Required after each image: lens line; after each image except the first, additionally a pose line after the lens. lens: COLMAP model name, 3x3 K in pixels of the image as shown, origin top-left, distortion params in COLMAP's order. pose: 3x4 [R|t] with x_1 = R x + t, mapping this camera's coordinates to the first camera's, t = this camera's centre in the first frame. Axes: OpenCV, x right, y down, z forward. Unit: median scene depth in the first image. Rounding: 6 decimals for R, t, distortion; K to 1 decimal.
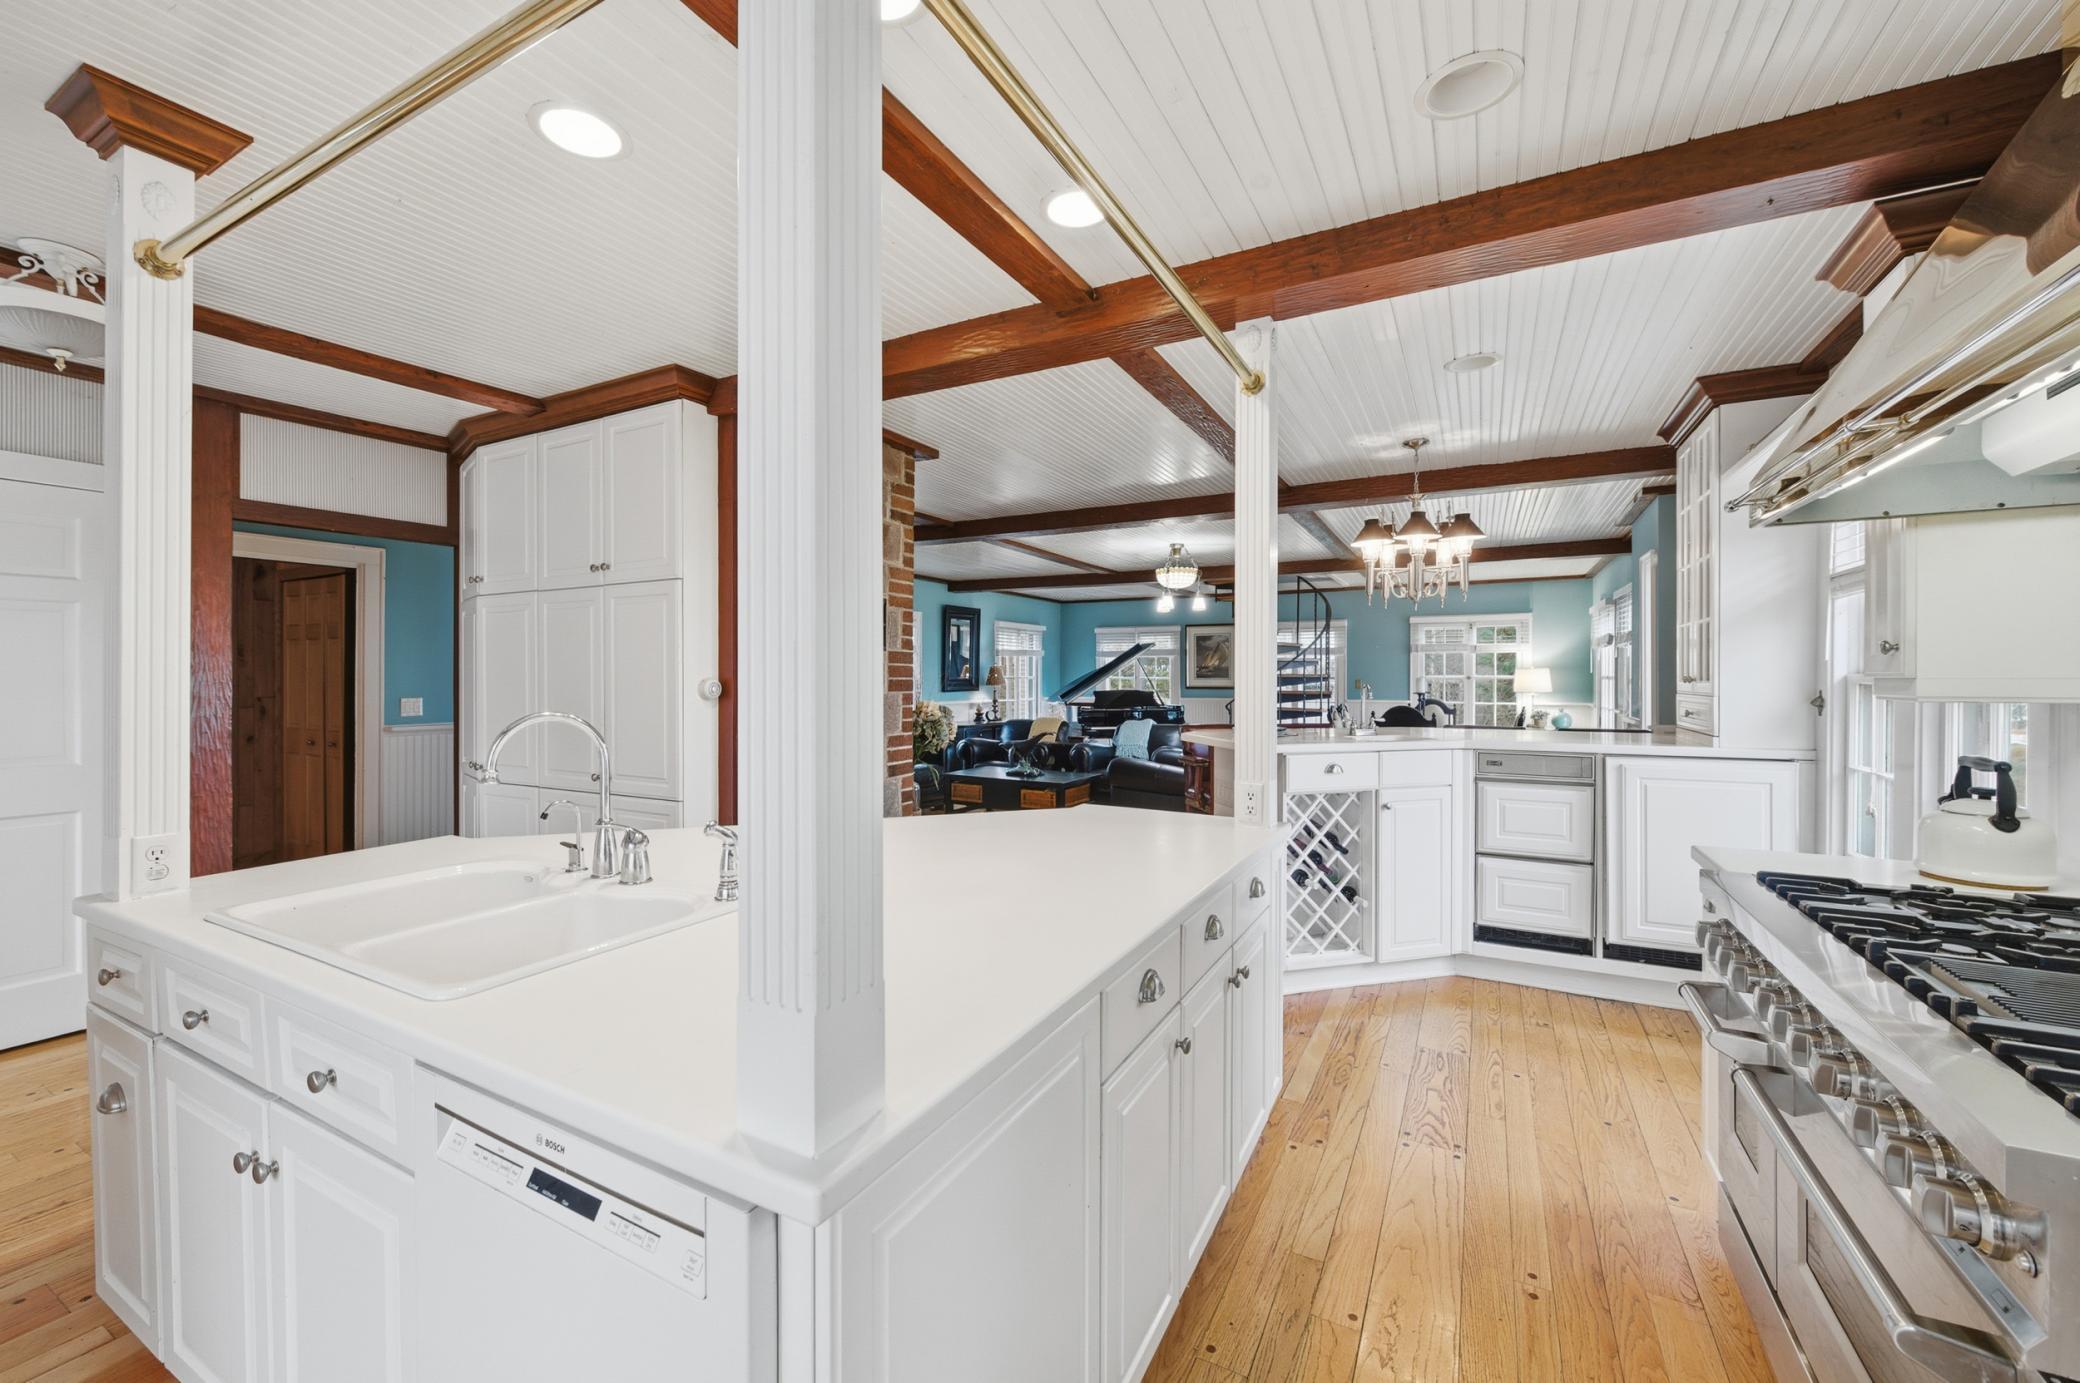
lens RADIAL K [[817.7, 0, 1051.9], [0, 817.7, 681.3], [0, 0, 1]] dist [-0.007132, -0.000889]
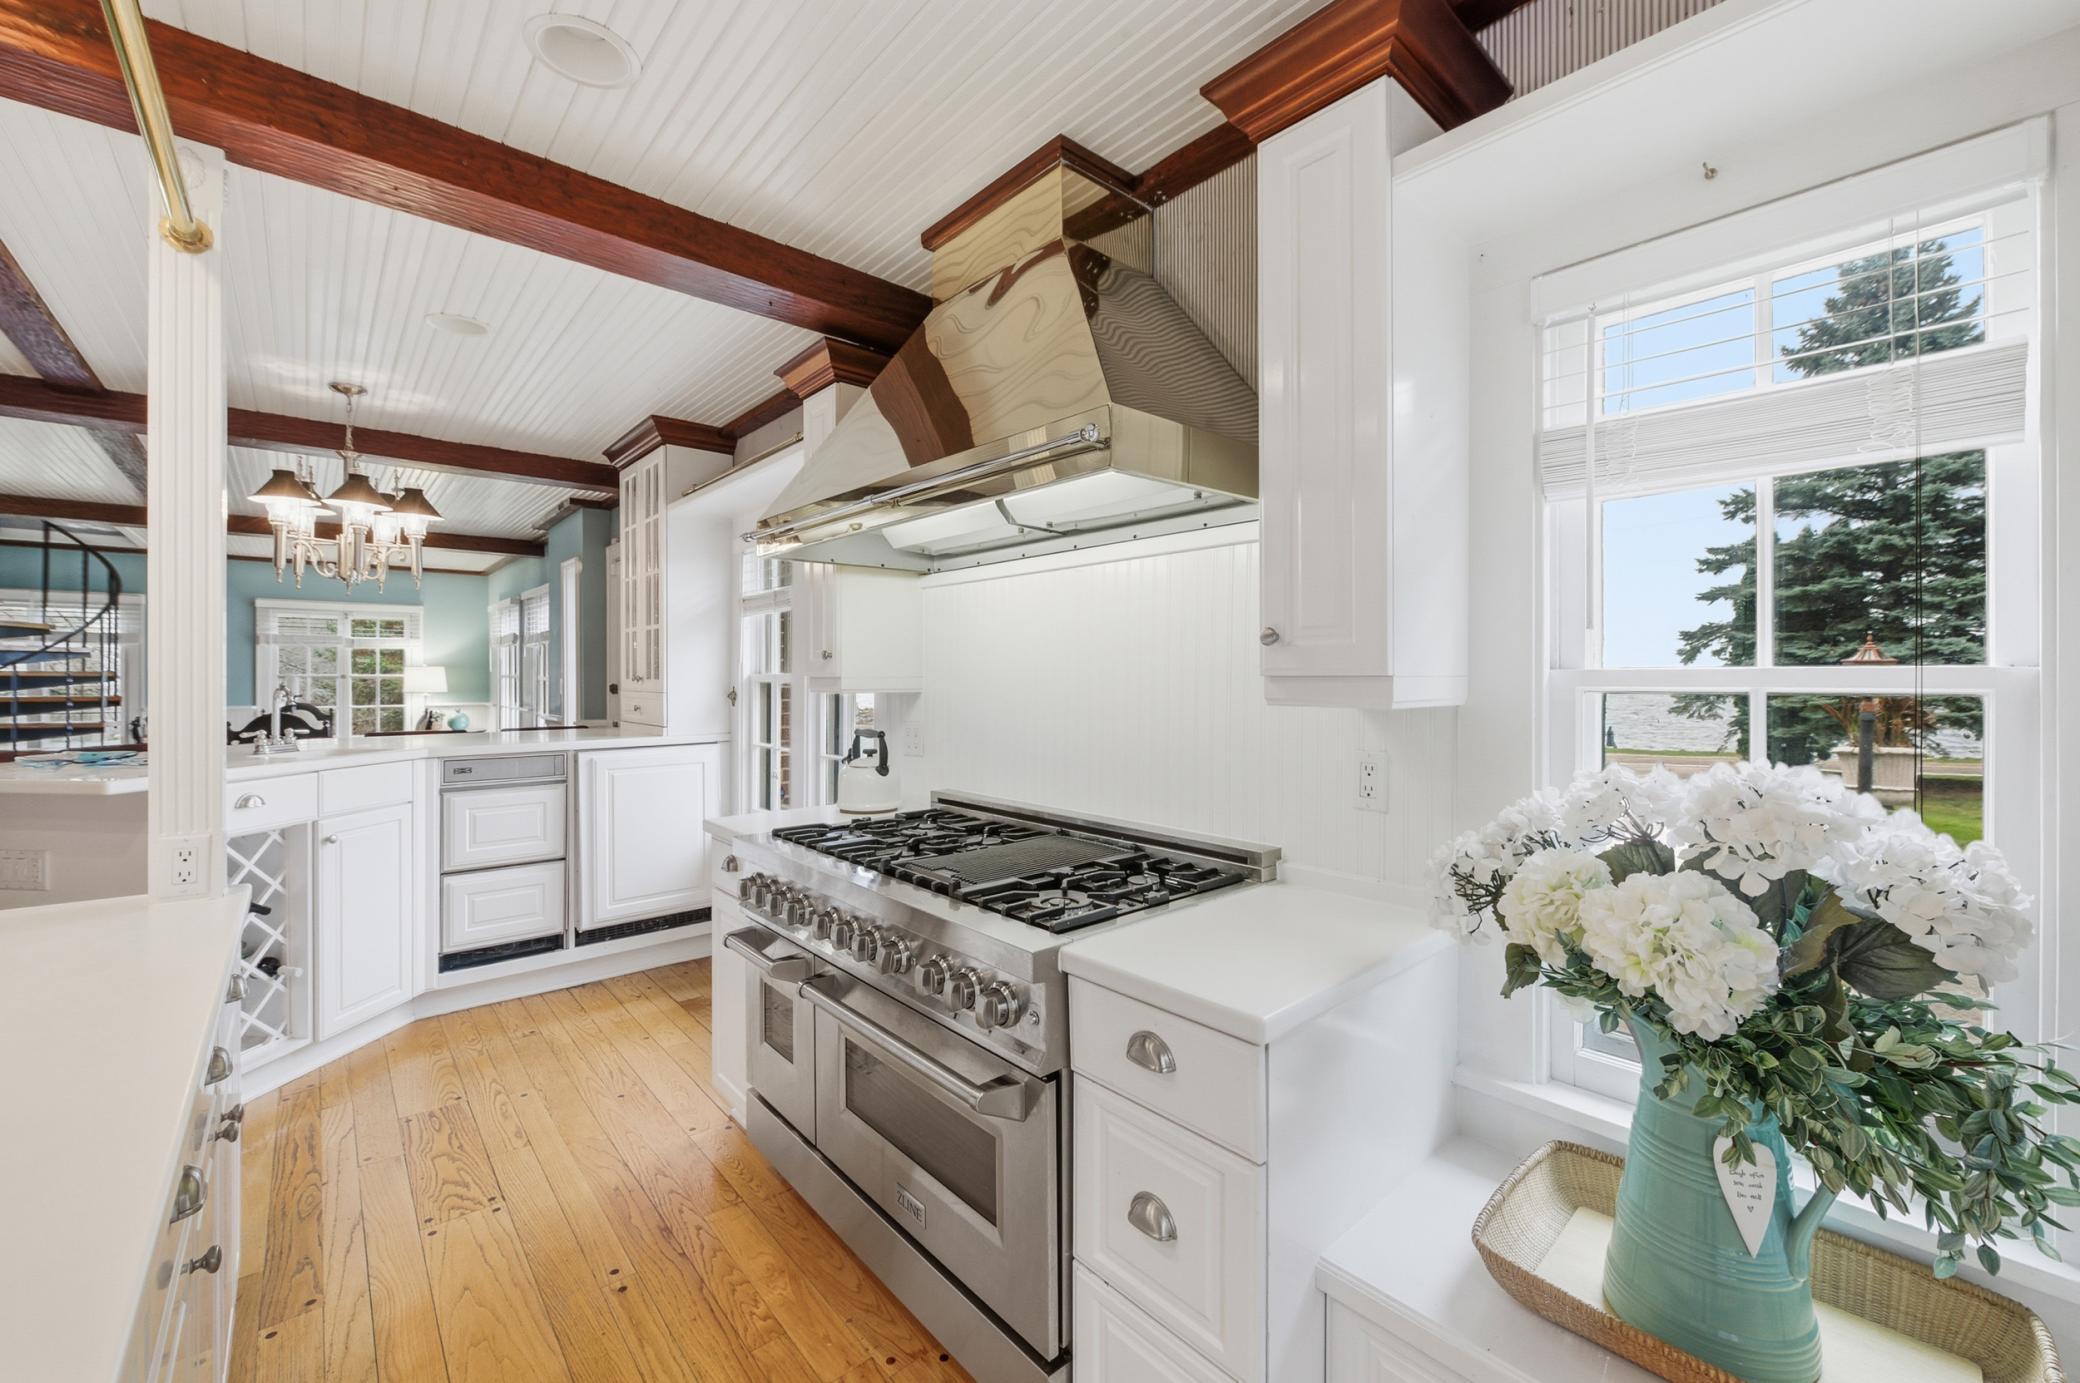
lens RADIAL K [[817.7, 0, 1041.4], [0, 817.7, 678.0], [0, 0, 1]] dist [-0.007132, -0.000889]
pose [[0.345547, -0.001949, 0.938400, -0.087763], [0.004641, 0.999989, 0.000368, -0.000514], [-0.938390, 0.004228, 0.345552, 0.079737]]
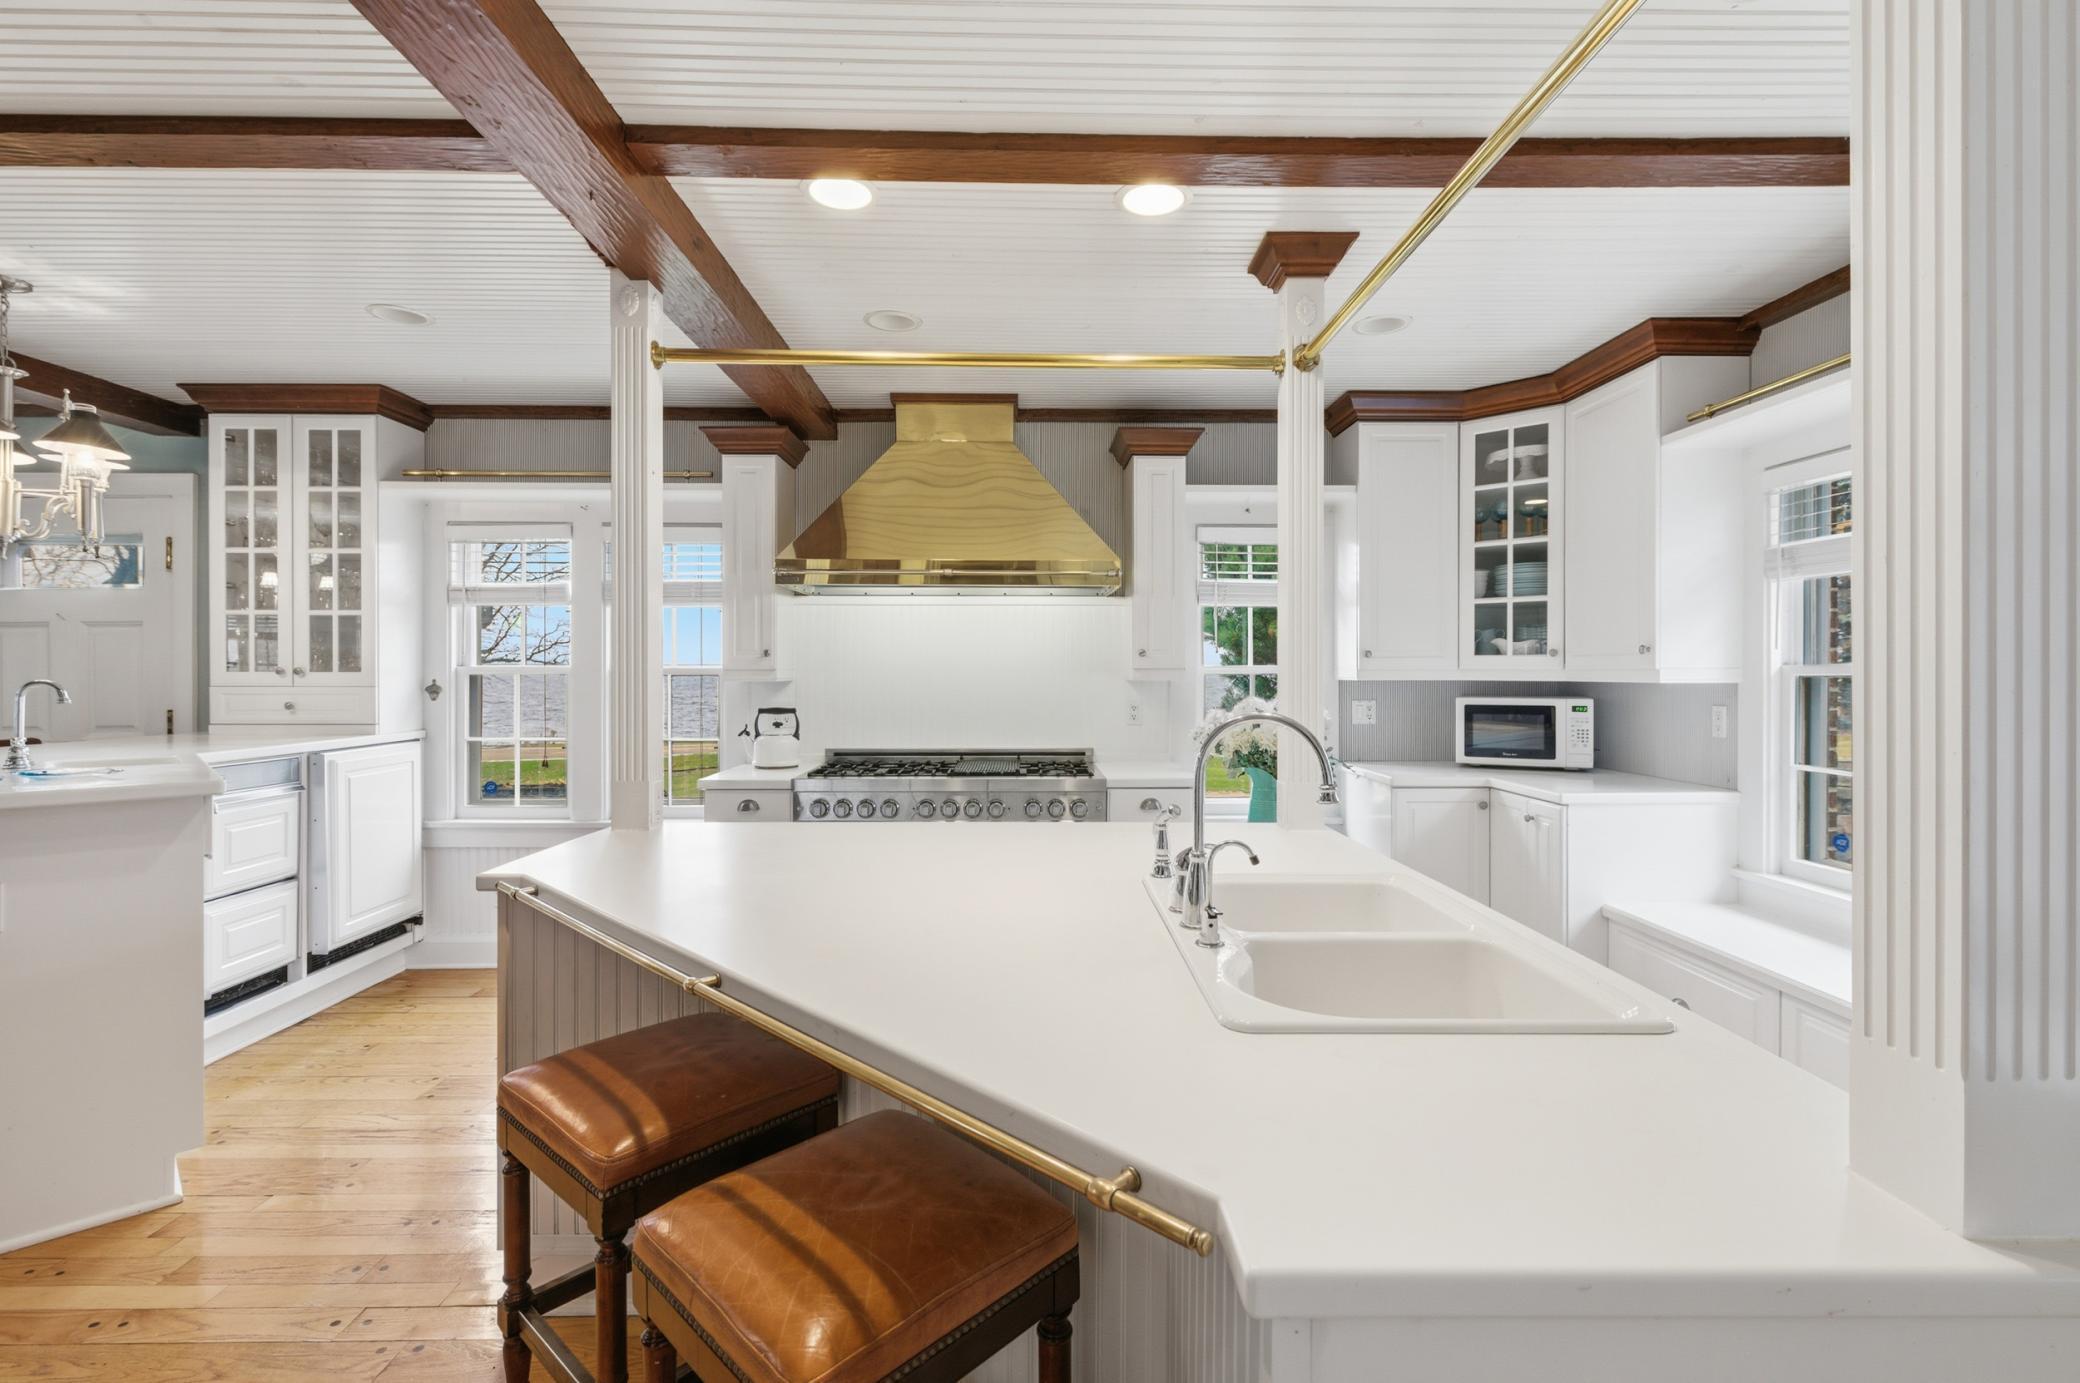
lens RADIAL K [[927.3, 0, 1048.2], [0, 927.3, 682.7], [0, 0, 1]] dist [0.000514, -0.000015]
pose [[-0.483990, -0.006637, 0.875048, -0.607429], [0.003865, 0.999945, 0.009722, 0.004710], [-0.875065, 0.008088, -0.483938, 0.744994]]
